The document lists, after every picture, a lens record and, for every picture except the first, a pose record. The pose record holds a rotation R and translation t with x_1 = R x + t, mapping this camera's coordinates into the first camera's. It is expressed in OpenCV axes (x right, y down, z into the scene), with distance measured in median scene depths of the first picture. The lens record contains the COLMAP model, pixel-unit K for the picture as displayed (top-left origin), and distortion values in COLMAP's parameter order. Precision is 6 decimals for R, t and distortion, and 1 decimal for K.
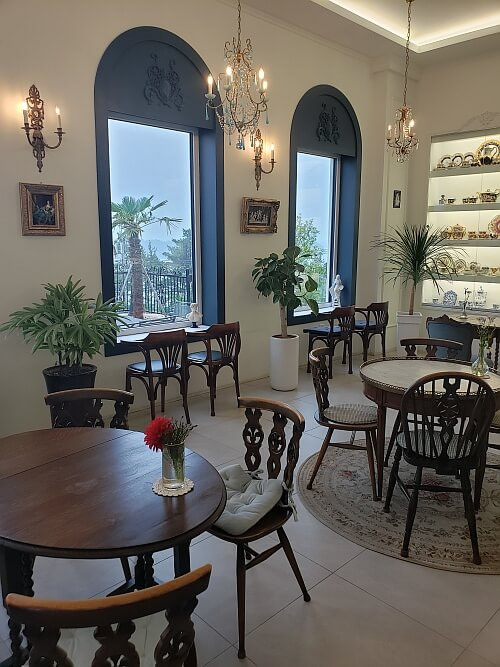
lens RADIAL K [[523.8, 0, 250.0], [0, 523.8, 333.5], [0, 0, 1]] dist [0.006101, -0.000308]
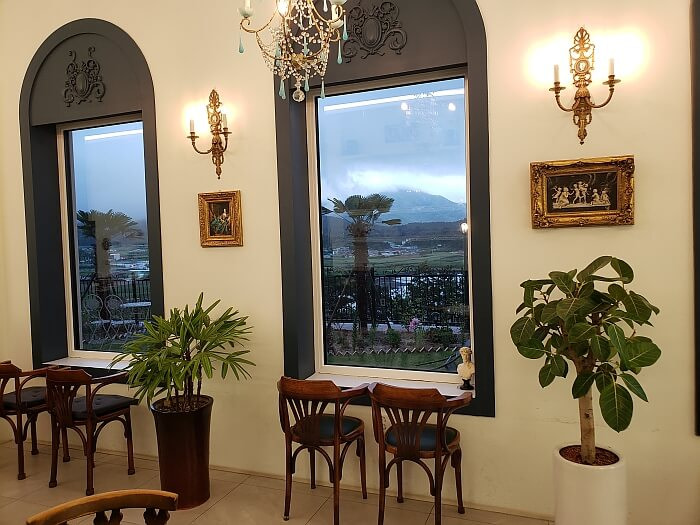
lens RADIAL K [[708.6, 0, 350.0], [0, 708.6, 262.5], [0, 0, 1]] dist [0.022100, 0.013462]
pose [[0.287366, 0.018321, -0.957646, 0.825477], [-0.135840, 0.990491, -0.021812, -0.159987], [0.948139, 0.136355, 0.287122, 0.845133]]
